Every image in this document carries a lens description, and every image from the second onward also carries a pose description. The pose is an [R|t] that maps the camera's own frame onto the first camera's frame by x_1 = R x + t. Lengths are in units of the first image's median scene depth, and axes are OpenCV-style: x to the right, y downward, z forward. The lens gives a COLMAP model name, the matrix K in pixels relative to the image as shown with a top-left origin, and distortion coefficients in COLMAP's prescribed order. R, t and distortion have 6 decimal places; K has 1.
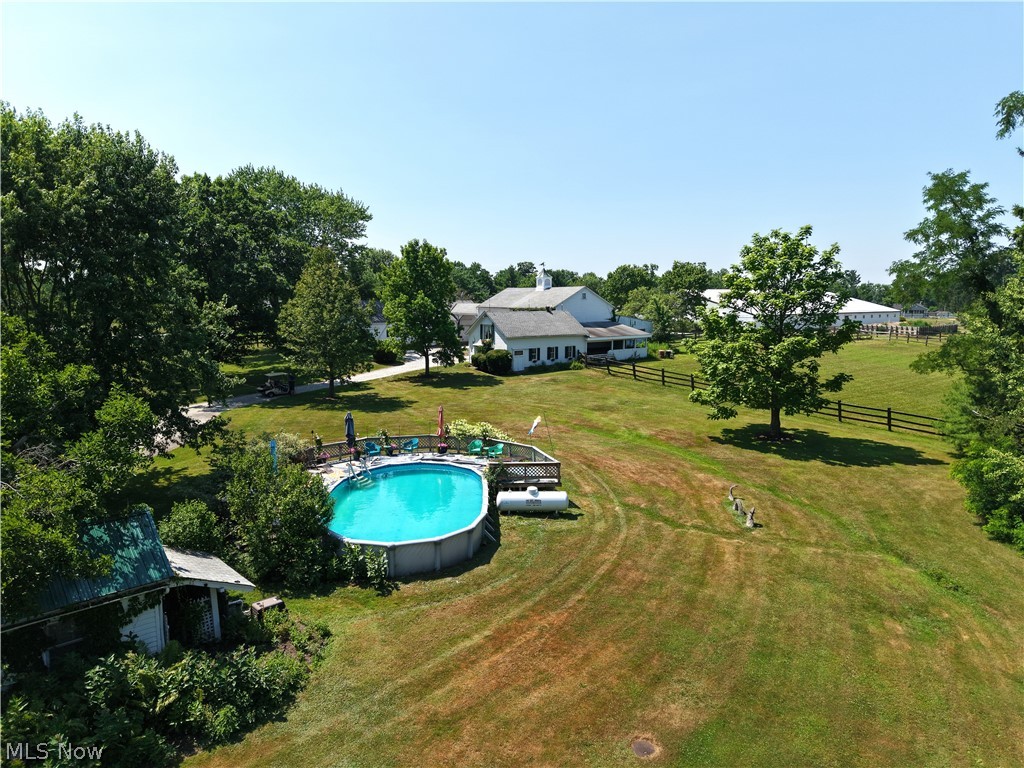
lens RADIAL K [[673.5, 0, 512.0], [0, 673.5, 384.0], [0, 0, 1]] dist [0.048446, -0.025738]
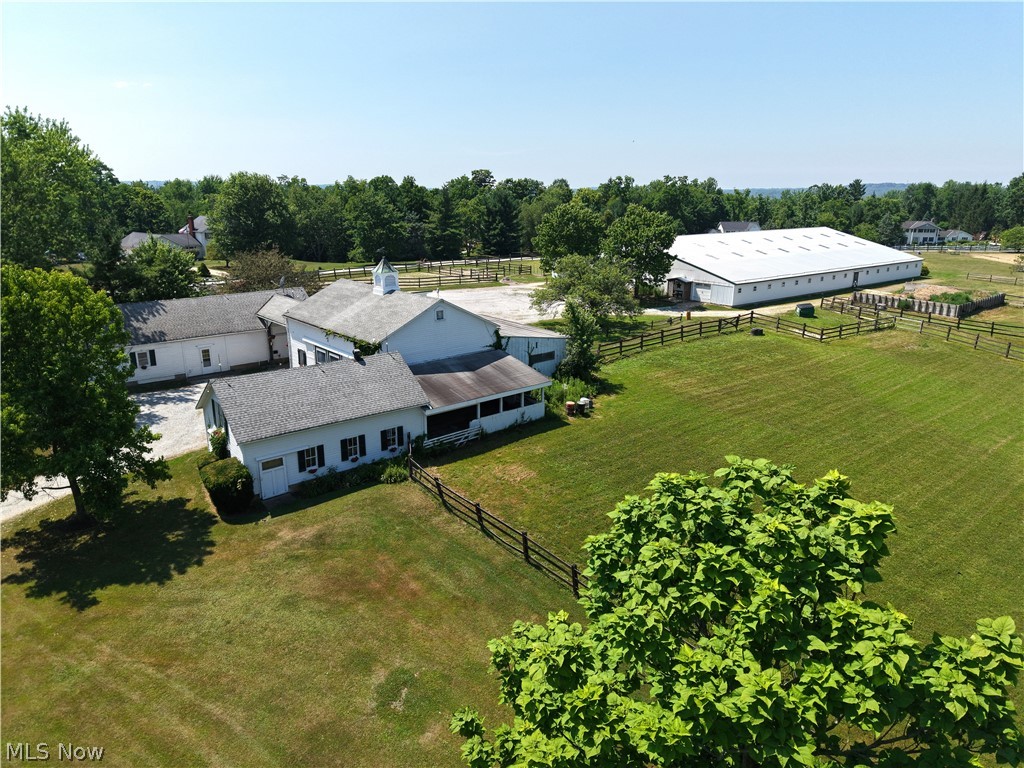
lens RADIAL K [[673.5, 0, 512.0], [0, 673.5, 384.0], [0, 0, 1]] dist [0.048446, -0.025738]
pose [[0.999798, -0.004484, 0.019573, 0.171564], [0.001481, 0.988563, 0.150804, -0.172408], [-0.020025, -0.150745, 0.988370, 0.448585]]
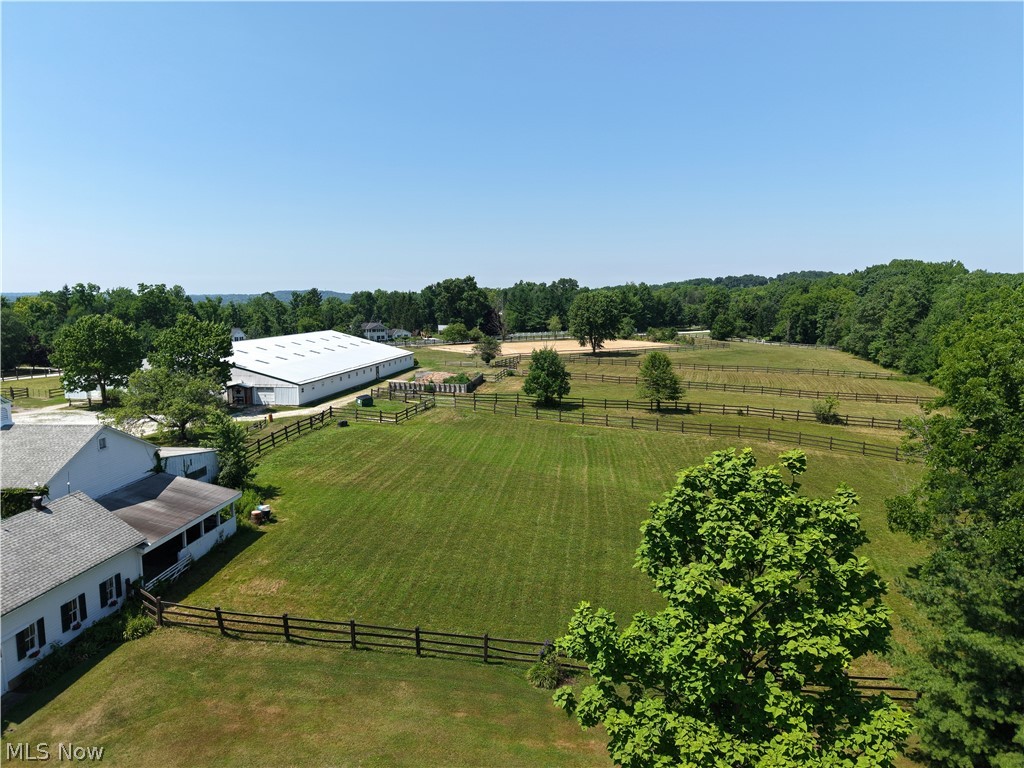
lens RADIAL K [[684.2, 0, 512.0], [0, 684.2, 384.0], [0, 0, 1]] dist [-0.004081, -0.005366]
pose [[0.701078, -0.095985, 0.706595, -0.039547], [0.095321, 0.994621, 0.040534, -0.180673], [-0.706685, 0.038936, 0.706456, 0.450742]]
